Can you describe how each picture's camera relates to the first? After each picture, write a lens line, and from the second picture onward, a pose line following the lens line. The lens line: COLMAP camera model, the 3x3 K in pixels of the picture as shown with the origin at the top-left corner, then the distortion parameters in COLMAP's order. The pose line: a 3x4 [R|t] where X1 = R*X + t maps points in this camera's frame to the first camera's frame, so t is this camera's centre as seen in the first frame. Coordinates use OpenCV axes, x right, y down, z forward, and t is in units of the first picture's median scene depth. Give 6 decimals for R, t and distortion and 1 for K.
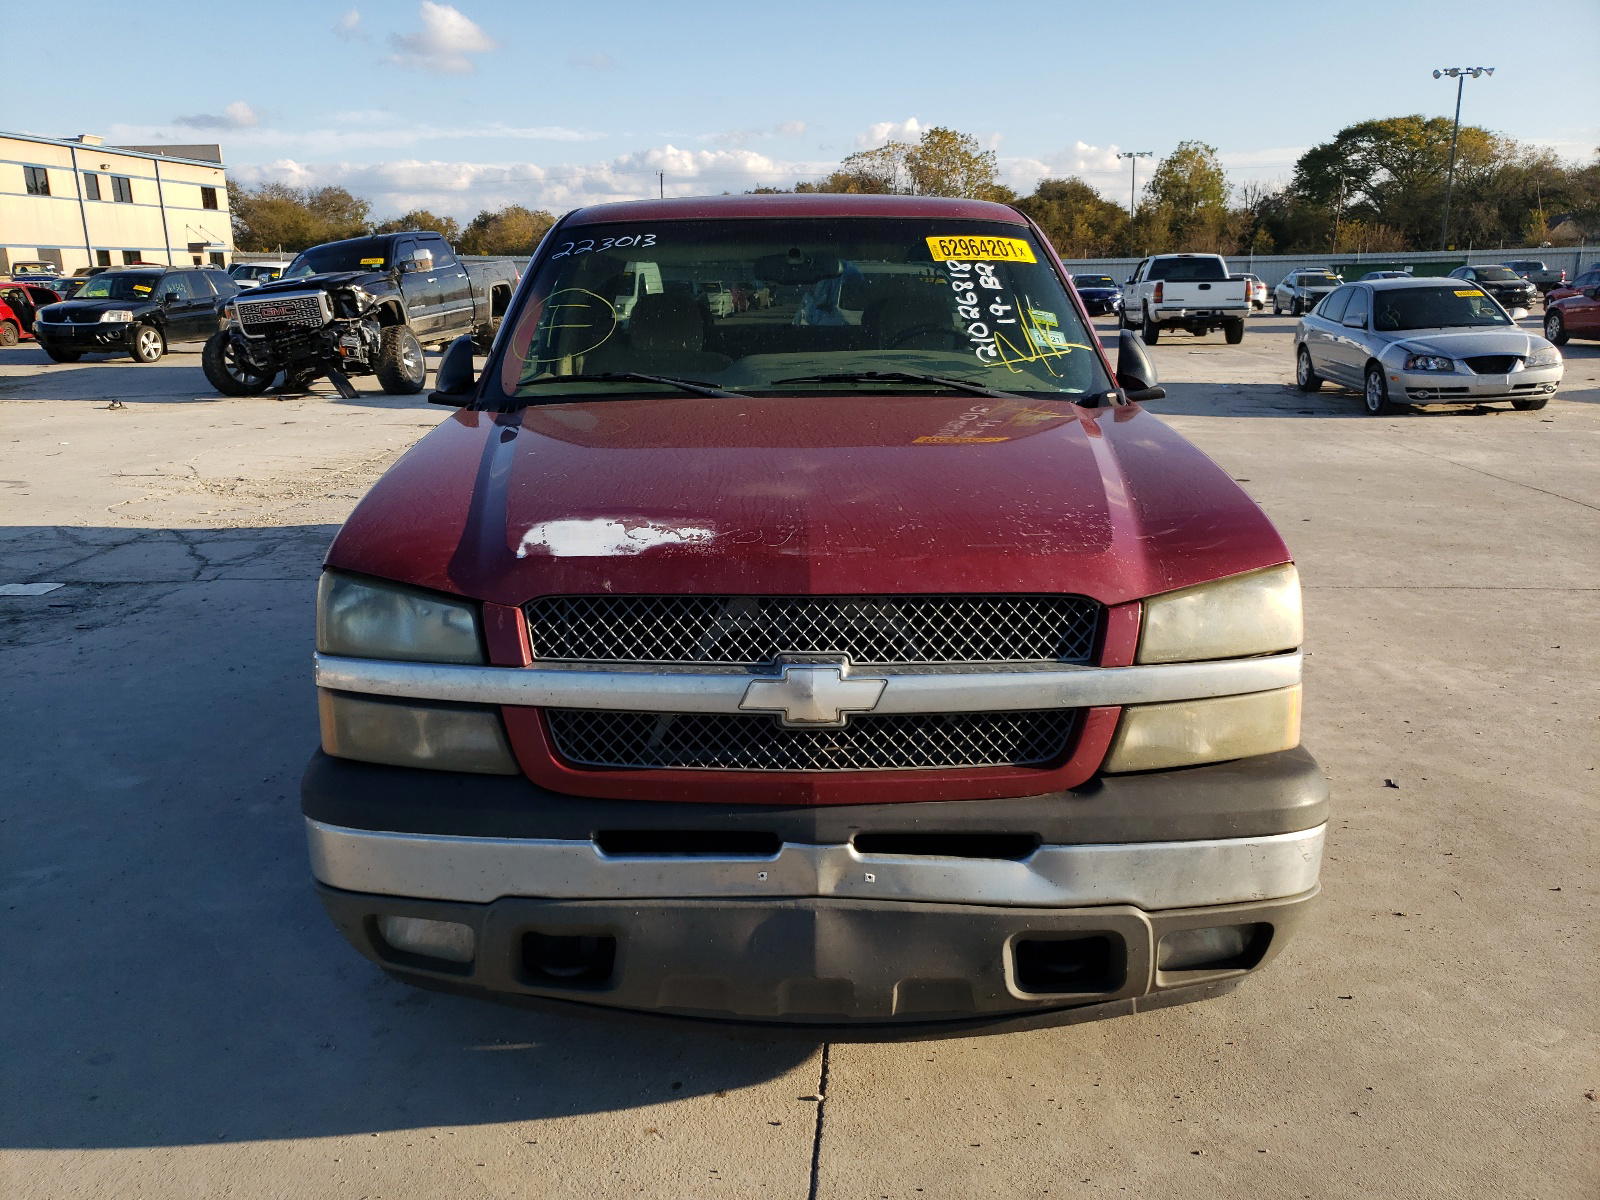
lens RADIAL K [[1304.7, 0, 798.5], [0, 1304.7, 585.3], [0, 0, 1]] dist [-0.003800, 0.056765]
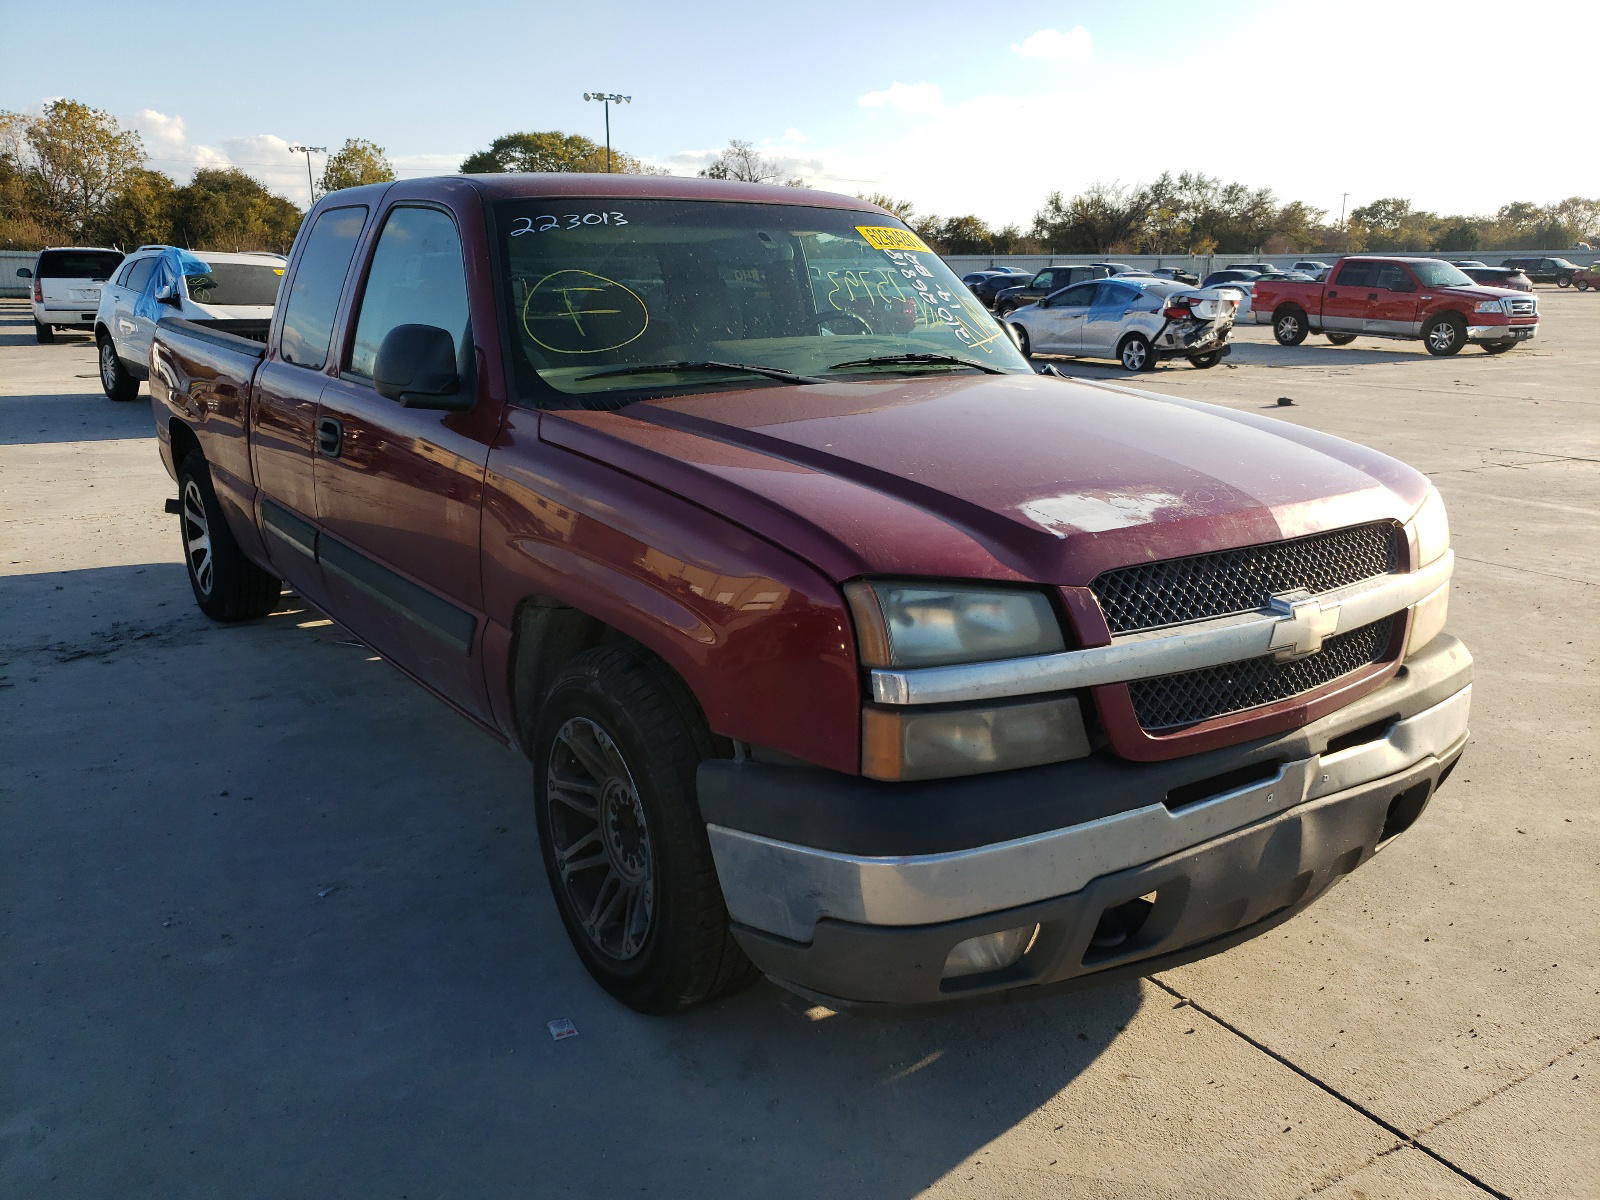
lens RADIAL K [[1320.1, 0, 799.0], [0, 1320.1, 599.5], [0, 0, 1]] dist [-0.080222, 0.128955]
pose [[0.801823, -0.128745, 0.583527, -0.114628], [0.123285, 0.991147, 0.049274, -0.005852], [-0.584705, 0.032431, 0.810597, 0.037621]]
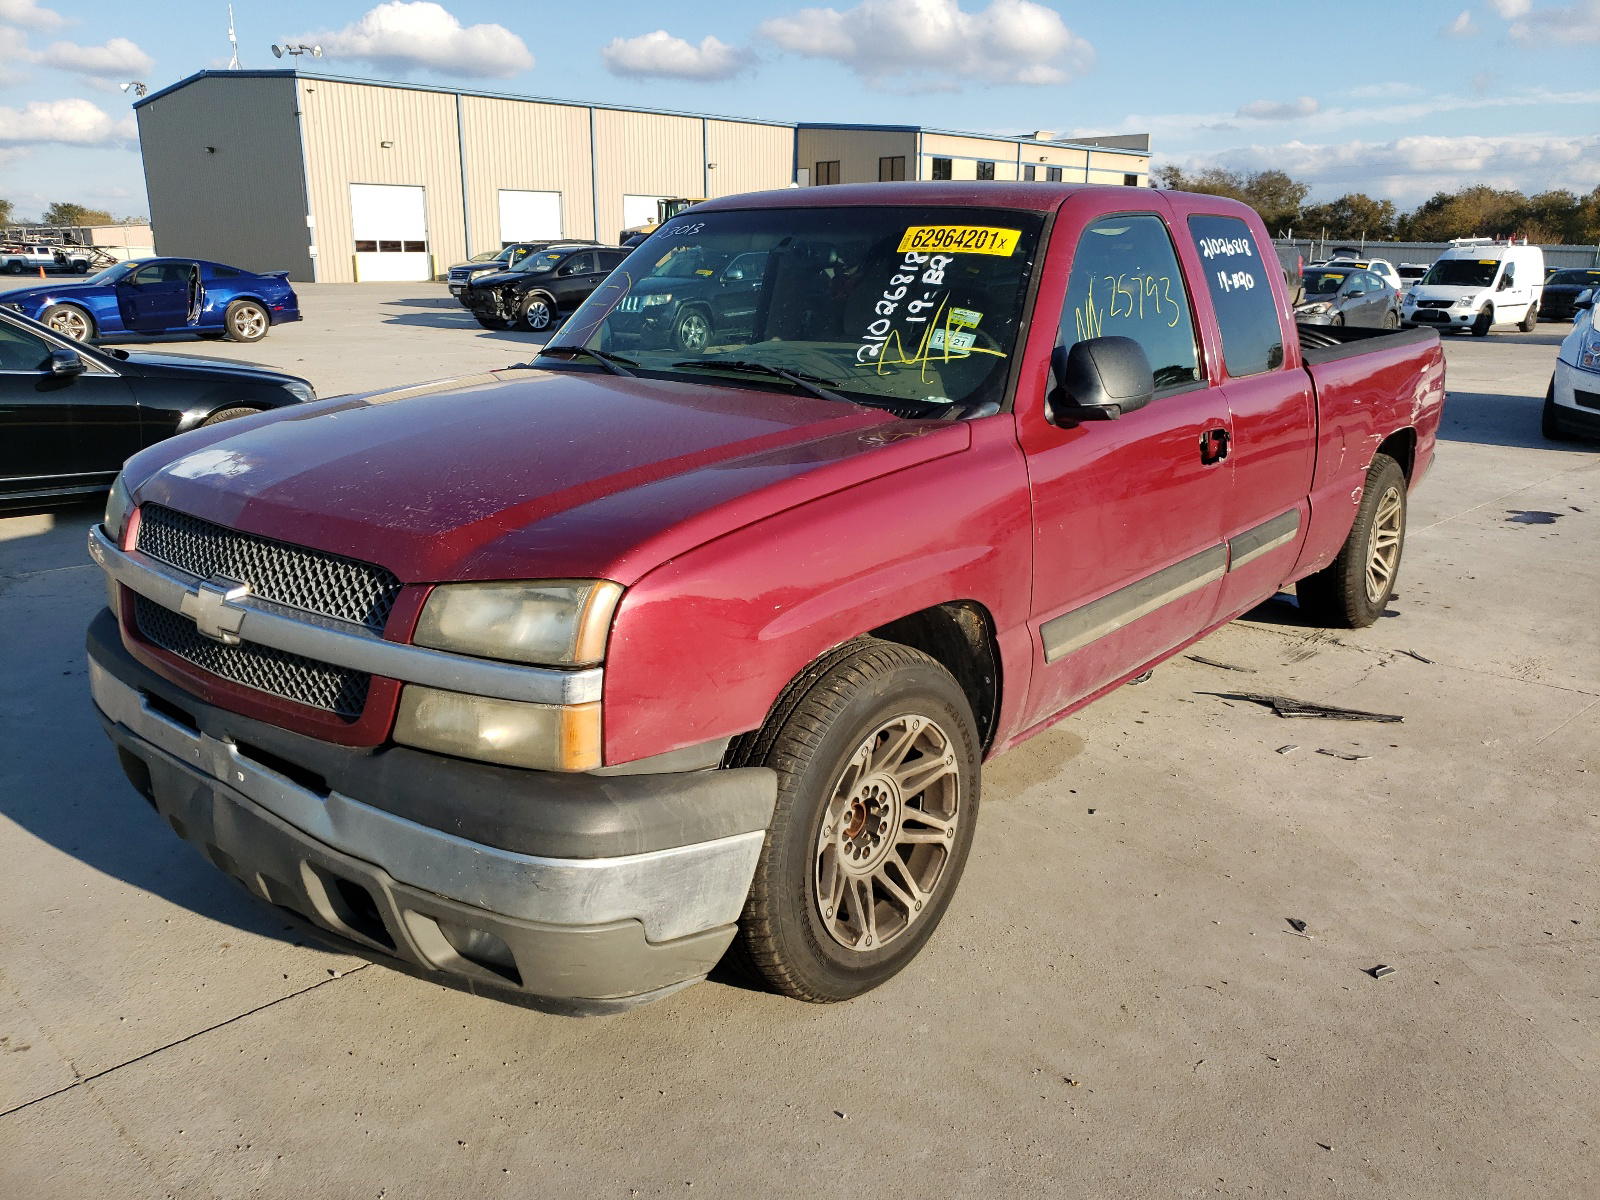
lens RADIAL K [[1344.0, 0, 808.1], [0, 1344.0, 606.9], [0, 0, 1]] dist [-0.004671, 0.067005]
pose [[0.769642, 0.178308, -0.613072, 0.133923], [-0.167250, 0.982986, 0.075932, -0.011836], [0.616181, 0.044096, 0.786369, 0.041521]]
